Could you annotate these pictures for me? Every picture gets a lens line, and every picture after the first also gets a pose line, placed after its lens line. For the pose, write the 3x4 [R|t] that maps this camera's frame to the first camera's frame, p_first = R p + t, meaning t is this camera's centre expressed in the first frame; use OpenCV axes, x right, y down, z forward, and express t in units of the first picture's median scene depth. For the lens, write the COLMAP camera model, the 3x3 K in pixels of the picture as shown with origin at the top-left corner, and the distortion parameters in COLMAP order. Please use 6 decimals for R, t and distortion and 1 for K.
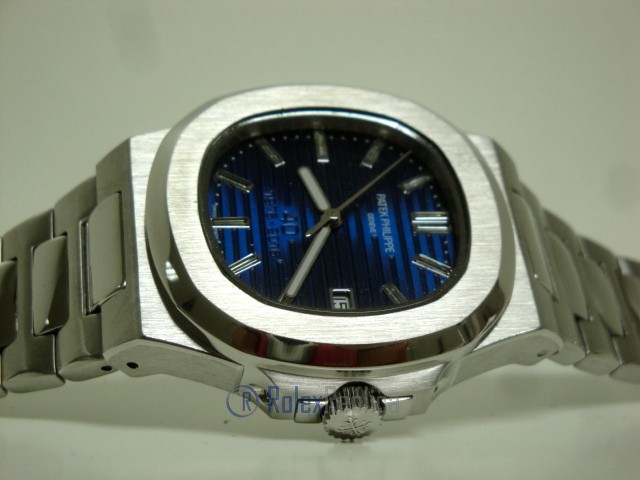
lens RADIAL K [[1439.1, 0, 320.0], [0, 1439.1, 240.0], [0, 0, 1]] dist [0.150851, 0.166186]
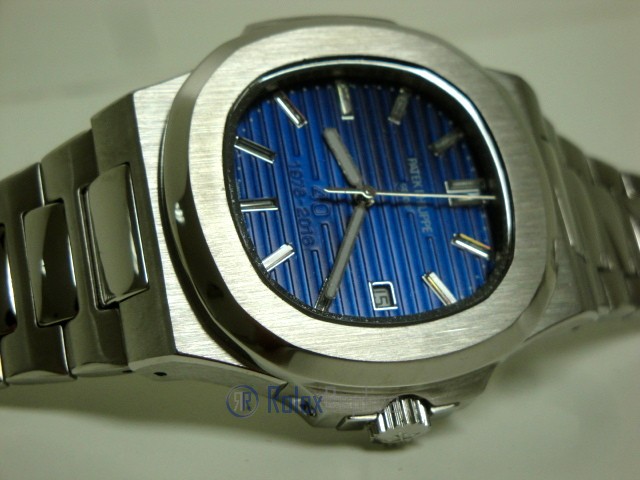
lens RADIAL K [[1439.1, 0, 320.0], [0, 1439.1, 240.0], [0, 0, 1]] dist [0.150851, 0.166186]
pose [[0.988899, -0.015594, 0.147769, -0.154013], [-0.024987, 0.962865, 0.268824, -0.230111], [-0.146473, -0.269532, 0.951787, 0.126542]]
